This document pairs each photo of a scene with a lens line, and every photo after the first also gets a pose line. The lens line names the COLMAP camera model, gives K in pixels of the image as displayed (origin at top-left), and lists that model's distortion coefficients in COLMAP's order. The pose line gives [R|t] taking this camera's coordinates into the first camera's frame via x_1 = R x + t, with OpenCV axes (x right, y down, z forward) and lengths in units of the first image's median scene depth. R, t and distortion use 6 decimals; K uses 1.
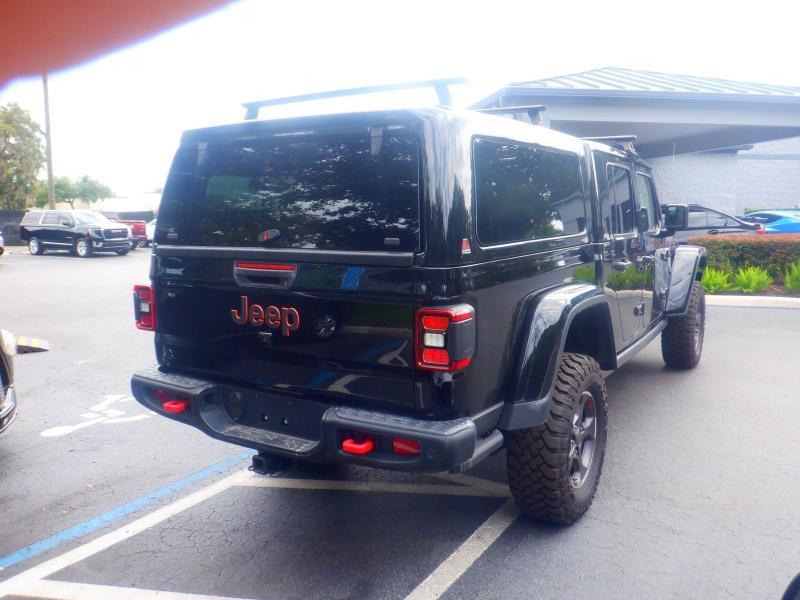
lens RADIAL K [[673.9, 0, 403.7], [0, 673.9, 300.6], [0, 0, 1]] dist [0.005063, 0.001255]
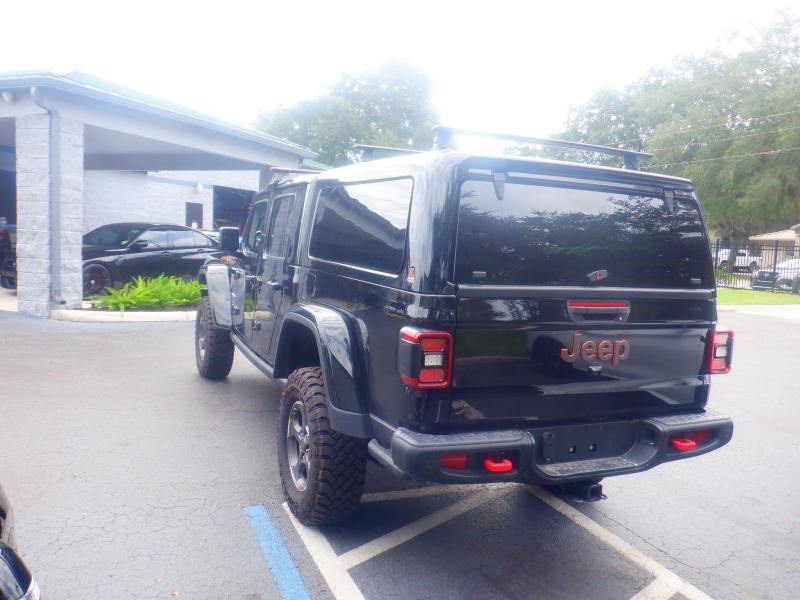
lens RADIAL K [[673.9, 0, 405.8], [0, 673.9, 299.7], [0, 0, 1]] dist [0.005063, 0.001255]
pose [[0.555812, -0.042775, 0.830207, -1.243442], [0.058961, 0.998189, 0.011956, -0.087602], [-0.829215, 0.042304, 0.557327, 0.646303]]
